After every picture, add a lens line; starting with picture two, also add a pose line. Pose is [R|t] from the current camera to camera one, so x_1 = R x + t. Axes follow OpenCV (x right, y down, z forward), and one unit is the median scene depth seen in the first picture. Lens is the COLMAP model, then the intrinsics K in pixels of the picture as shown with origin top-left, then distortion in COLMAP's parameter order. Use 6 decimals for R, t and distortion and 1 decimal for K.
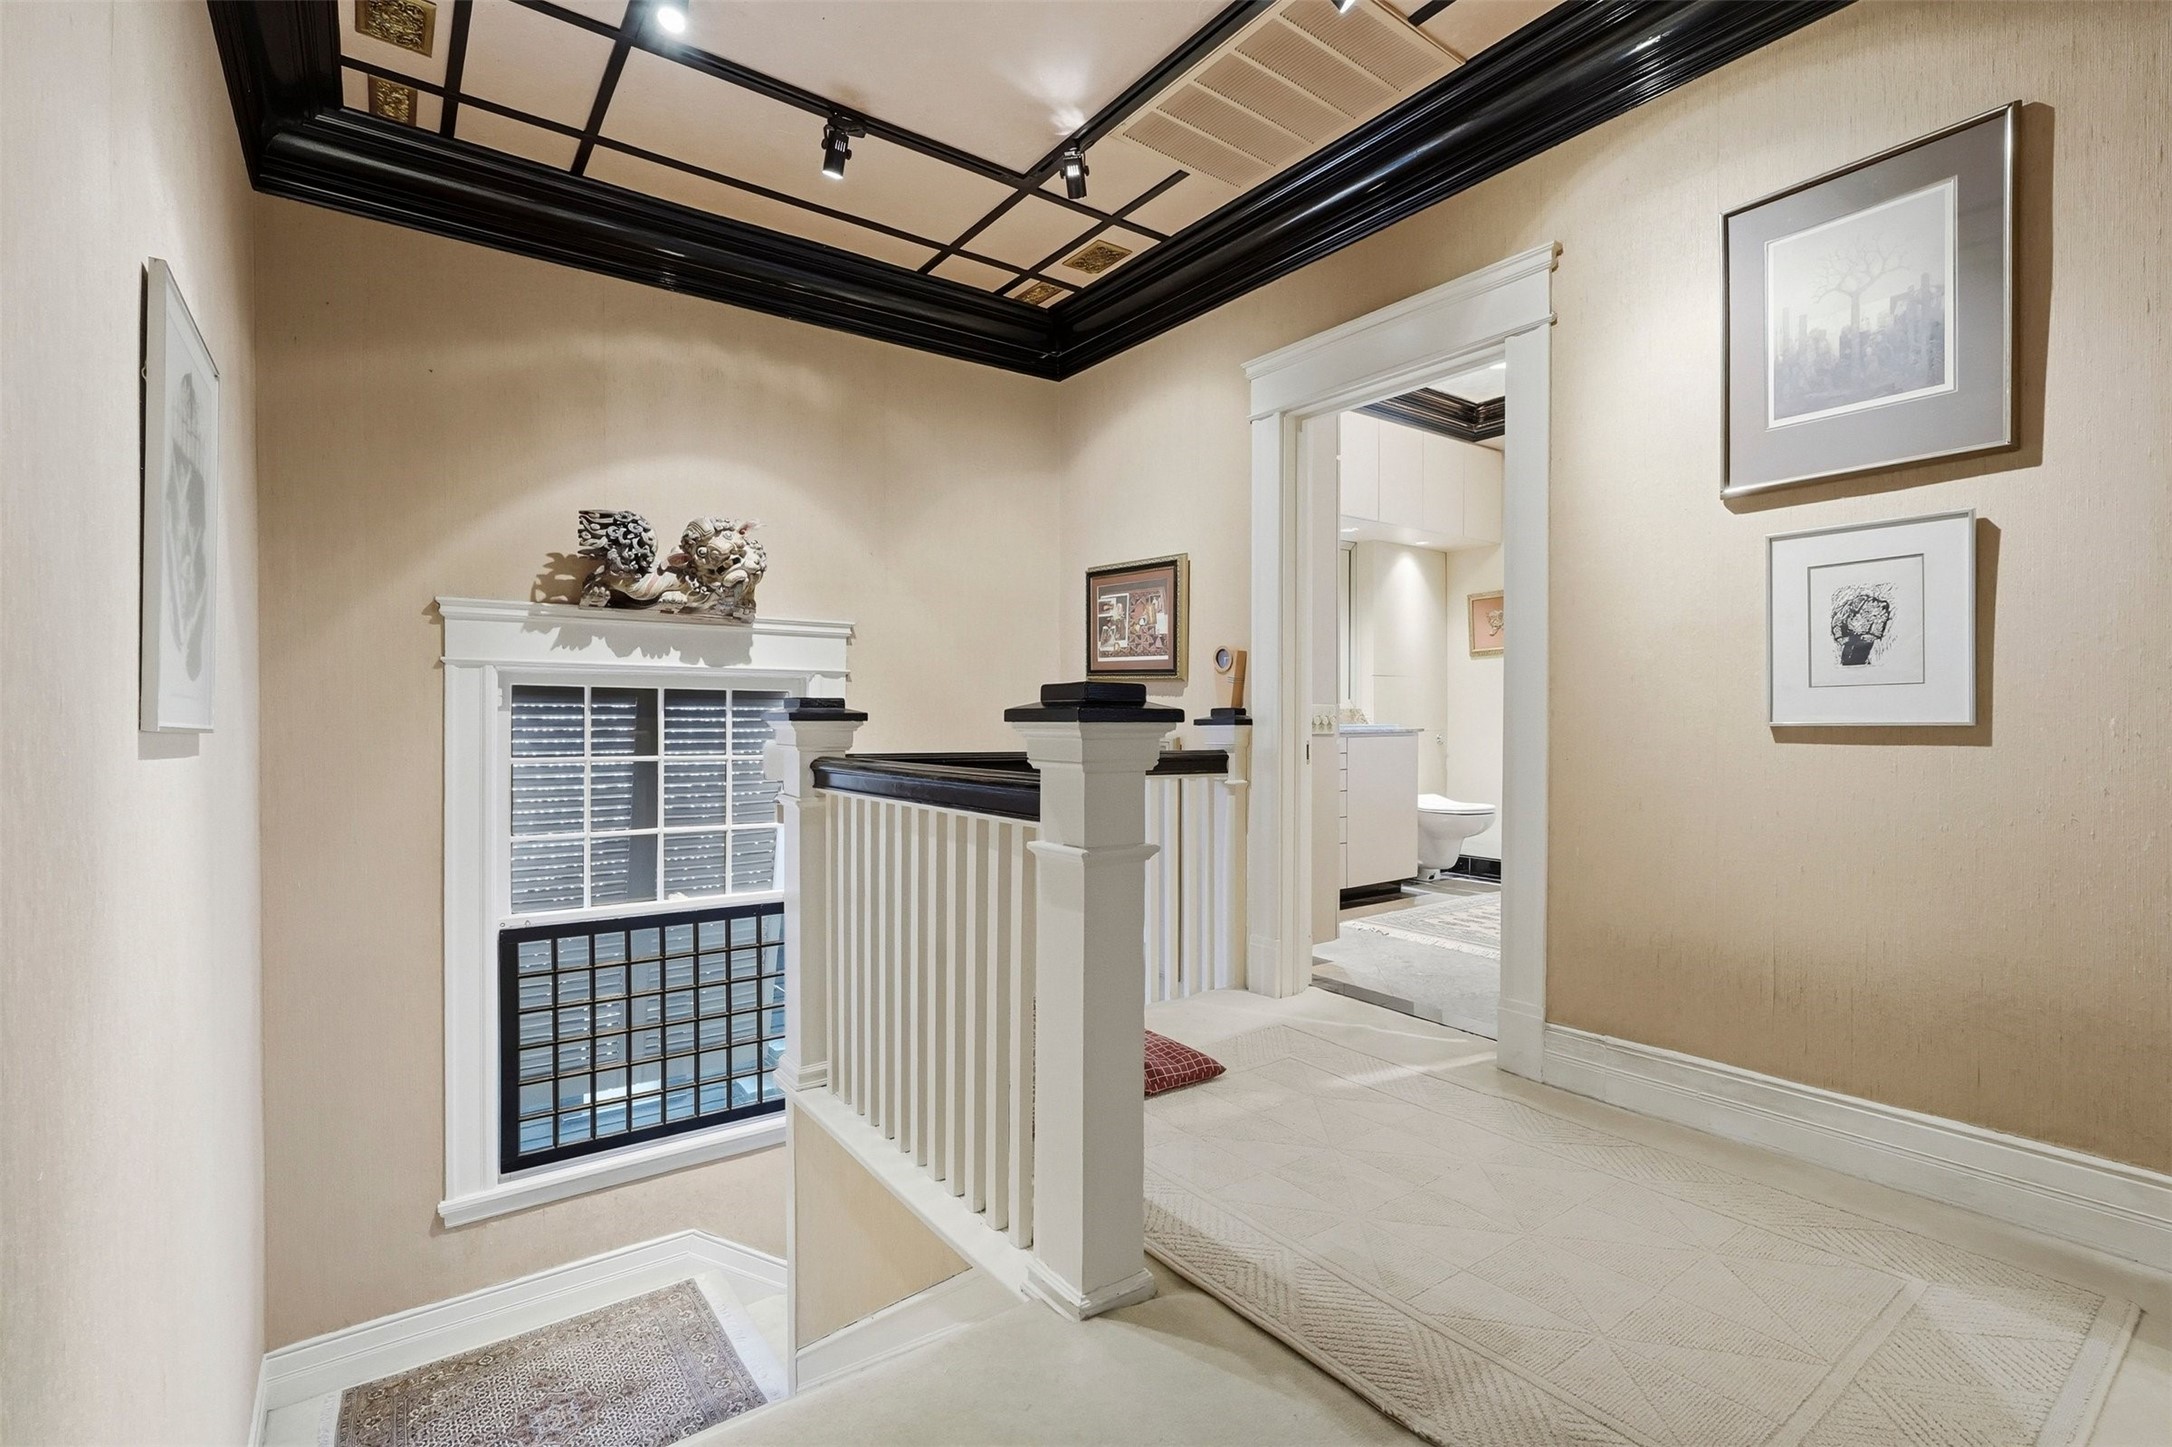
lens RADIAL K [[974.1, 0, 1086.0], [0, 974.1, 723.5], [0, 0, 1]] dist [-0.004802, -0.000380]
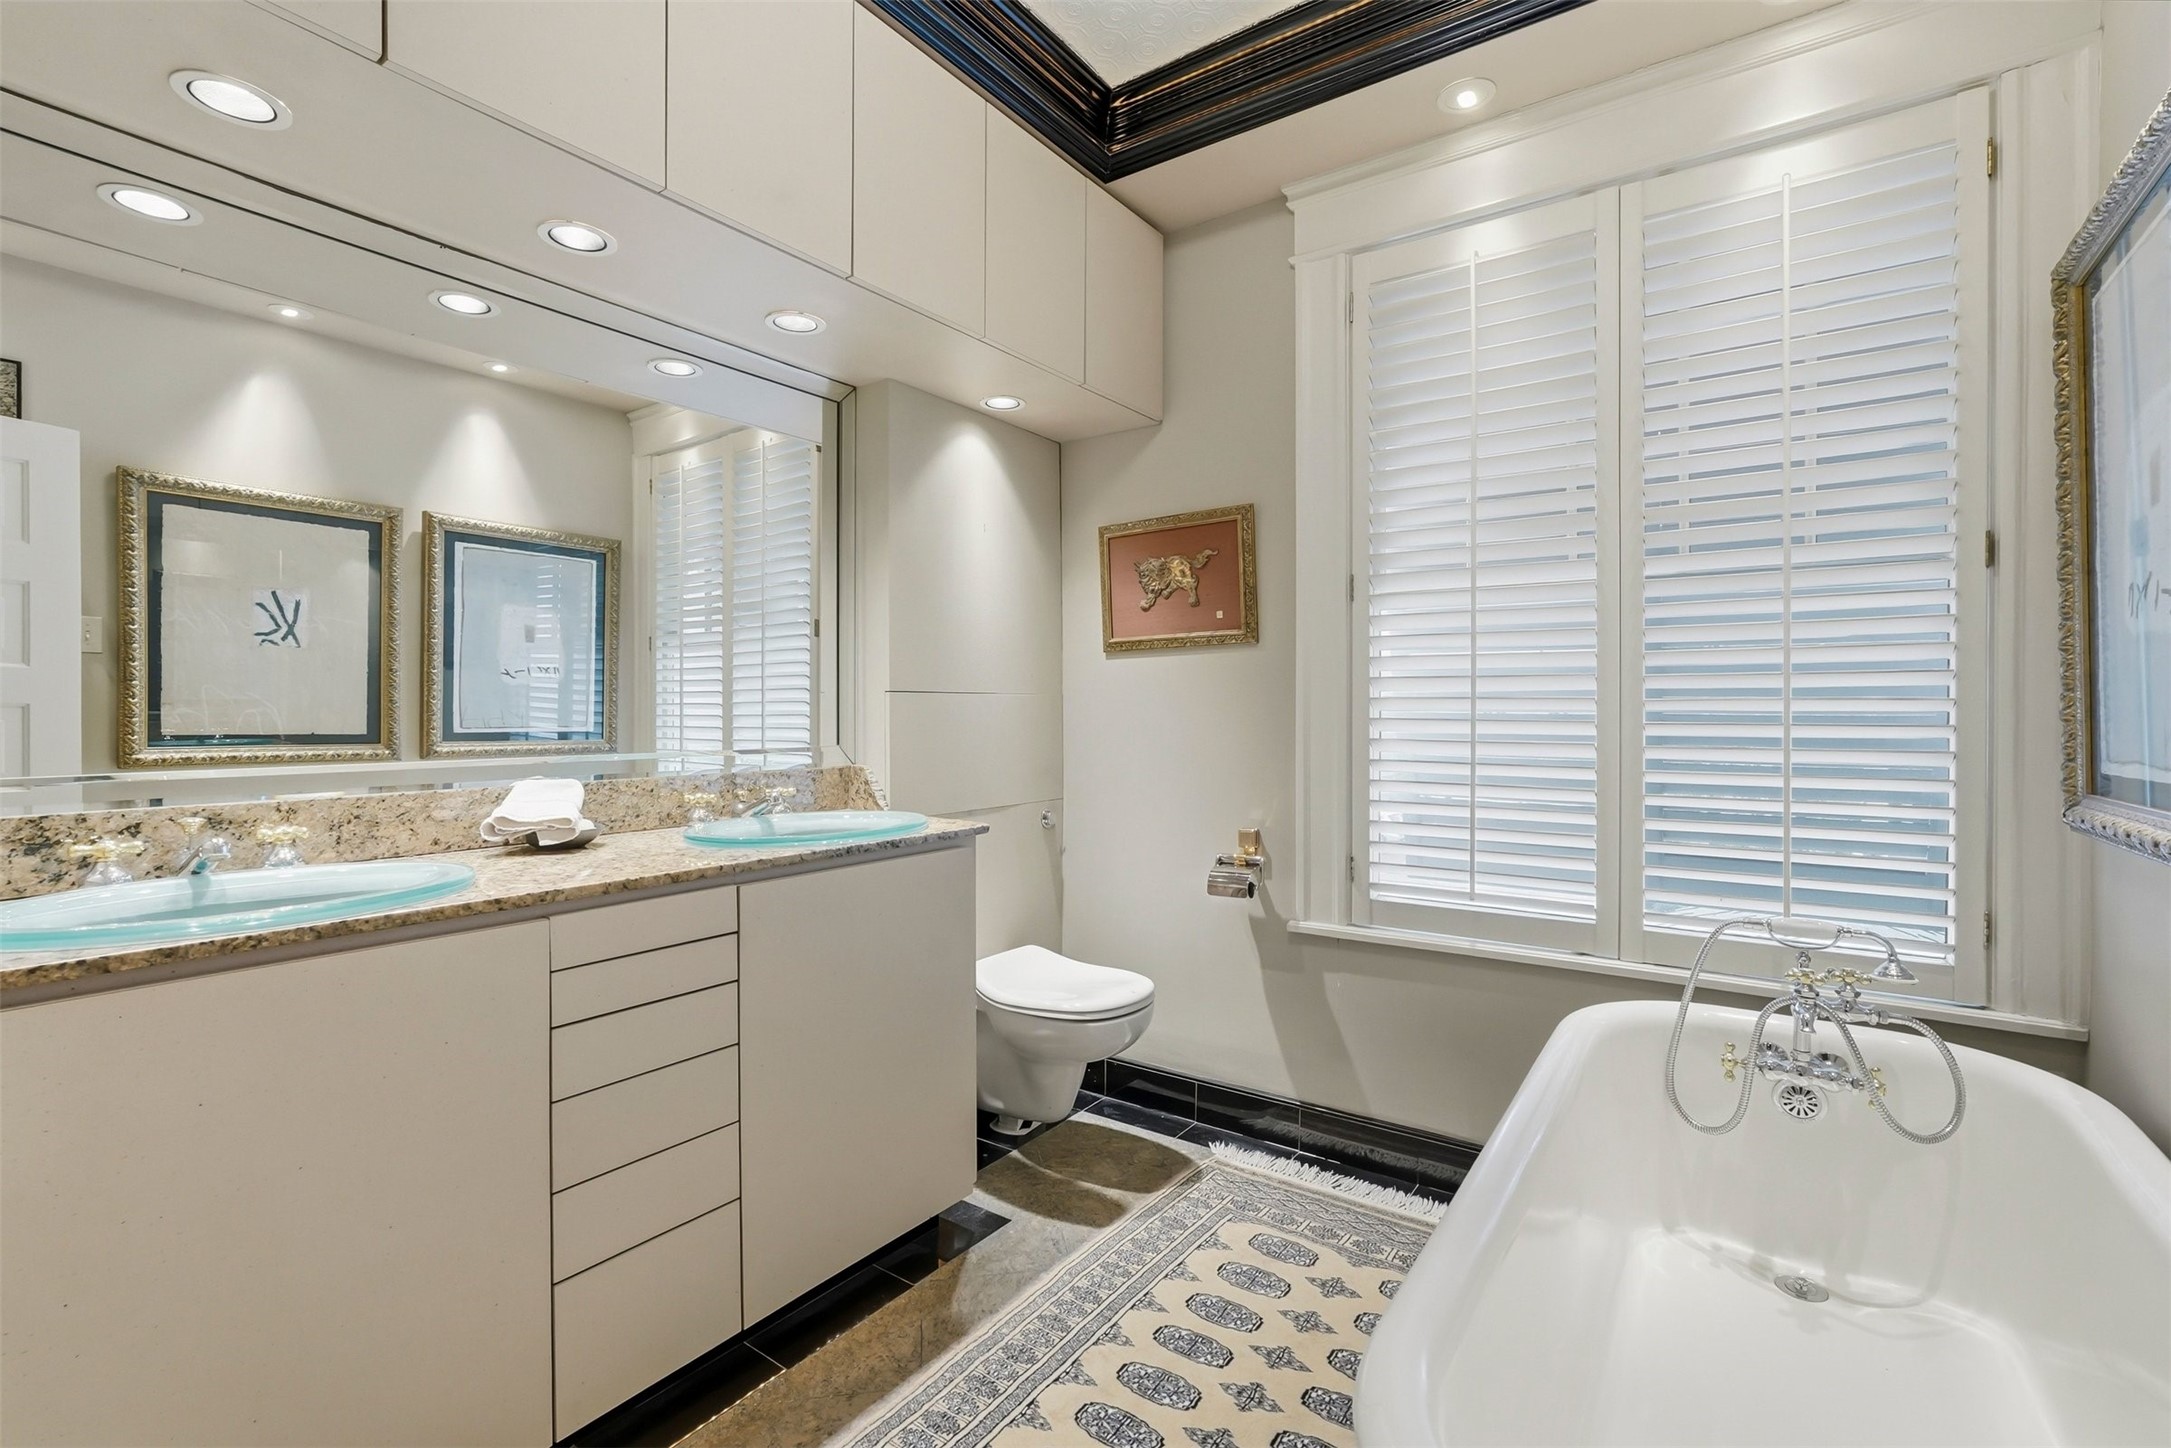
lens RADIAL K [[973.7, 0, 1085.5], [0, 973.7, 724.0], [0, 0, 1]] dist [-0.004802, -0.000380]
pose [[0.948798, -0.005021, 0.315843, 0.233998], [0.003765, 0.999982, 0.004584, -0.035680], [-0.315860, -0.003160, 0.948801, 0.545919]]
